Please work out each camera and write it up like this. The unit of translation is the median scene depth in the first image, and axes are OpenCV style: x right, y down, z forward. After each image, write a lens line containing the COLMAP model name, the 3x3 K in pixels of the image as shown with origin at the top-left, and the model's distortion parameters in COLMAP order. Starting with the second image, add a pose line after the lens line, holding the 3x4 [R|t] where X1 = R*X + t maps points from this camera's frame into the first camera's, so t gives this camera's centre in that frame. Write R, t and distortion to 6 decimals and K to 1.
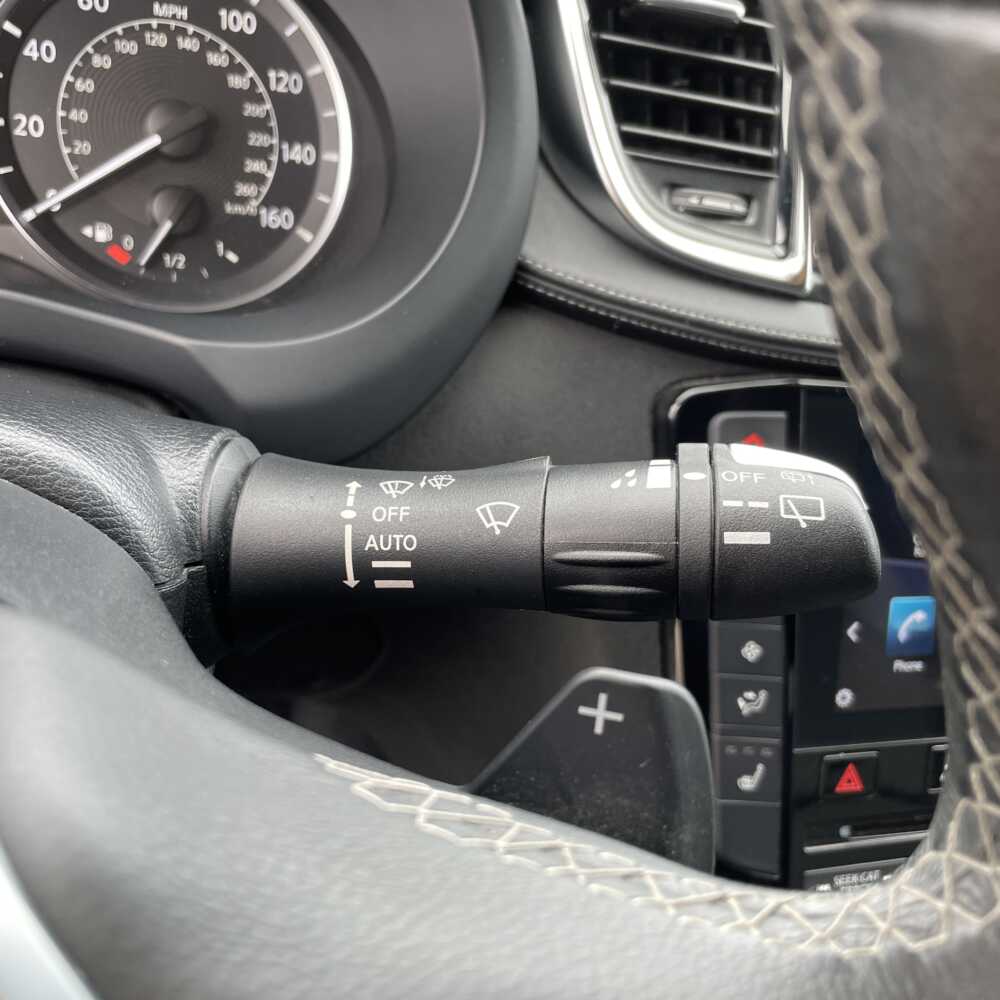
lens RADIAL K [[1021.4, 0, 487.2], [0, 1021.4, 479.1], [0, 0, 1]] dist [0.032914, 0.000000]
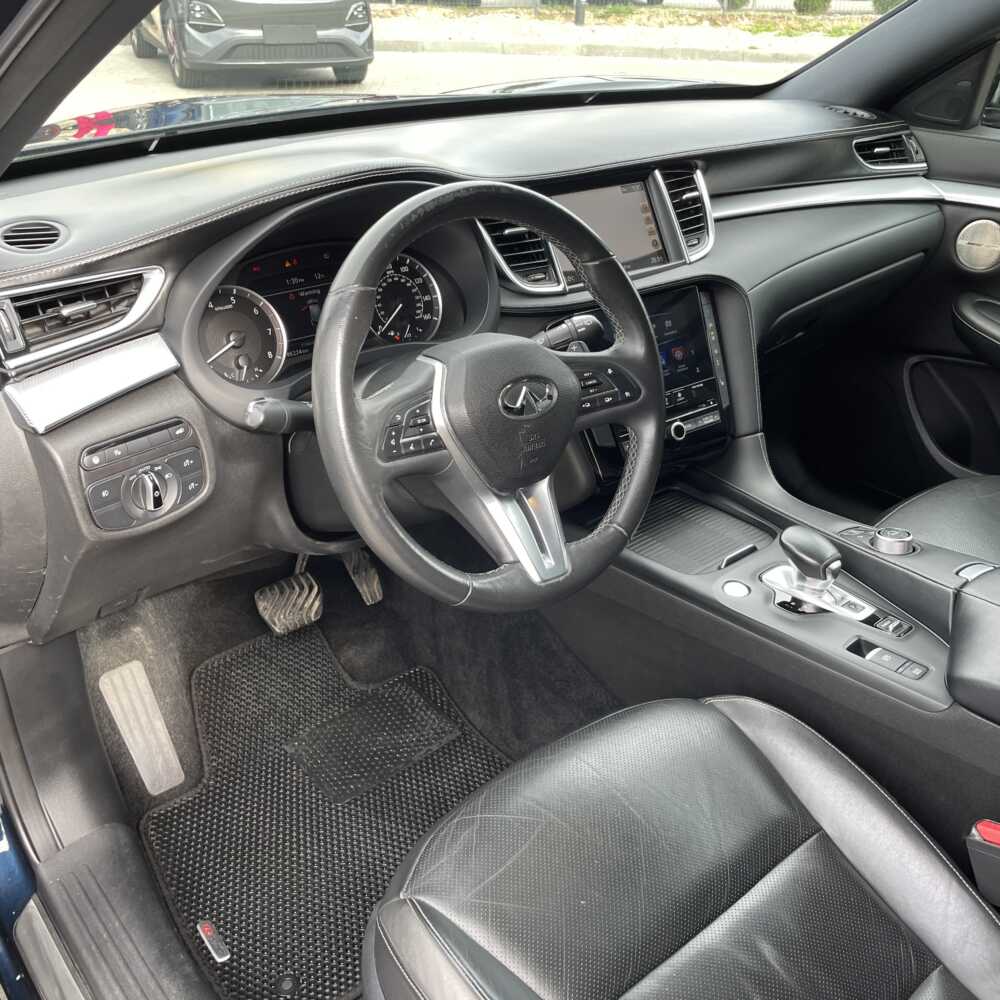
lens RADIAL K [[1021.4, 0, 487.0], [0, 1021.4, 519.4], [0, 0, 1]] dist [0.032914, 0.000000]
pose [[0.918509, -0.343011, 0.196684, -1.017672], [0.351098, 0.936315, -0.006713, 0.540130], [-0.181856, 0.075221, 0.980444, -2.651412]]
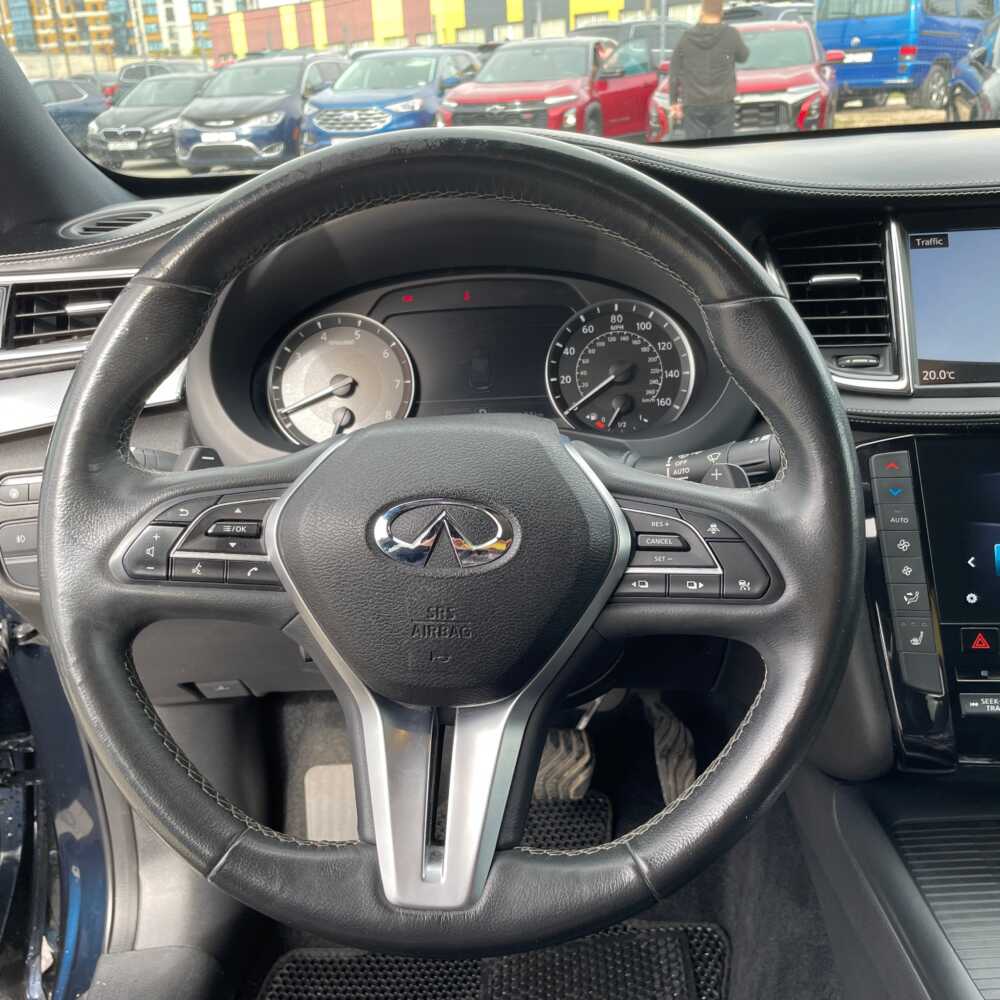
lens RADIAL K [[1021.4, 0, 501.4], [0, 1021.4, 500.7], [0, 0, 1]] dist [0.032914, 0.000000]
pose [[0.896449, -0.115516, -0.427827, 0.442551], [0.005085, 0.968045, -0.250724, 0.558355], [0.443119, 0.222586, 0.868390, -1.153922]]
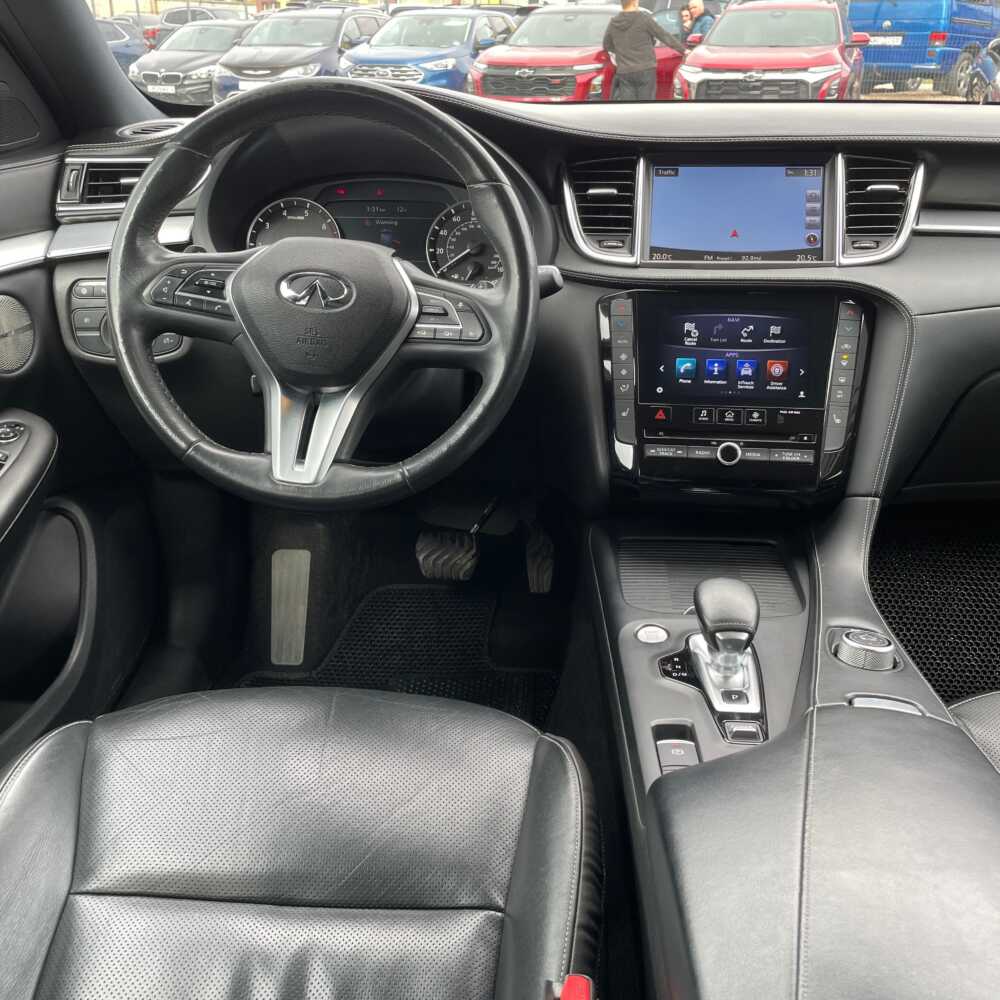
lens RADIAL K [[1021.4, 0, 503.5], [0, 1021.4, 521.6], [0, 0, 1]] dist [0.032914, 0.000000]
pose [[0.894861, -0.036102, -0.444882, 1.413094], [-0.062627, 0.976708, -0.205231, 1.391900], [0.441929, 0.211515, 0.871757, -1.993920]]
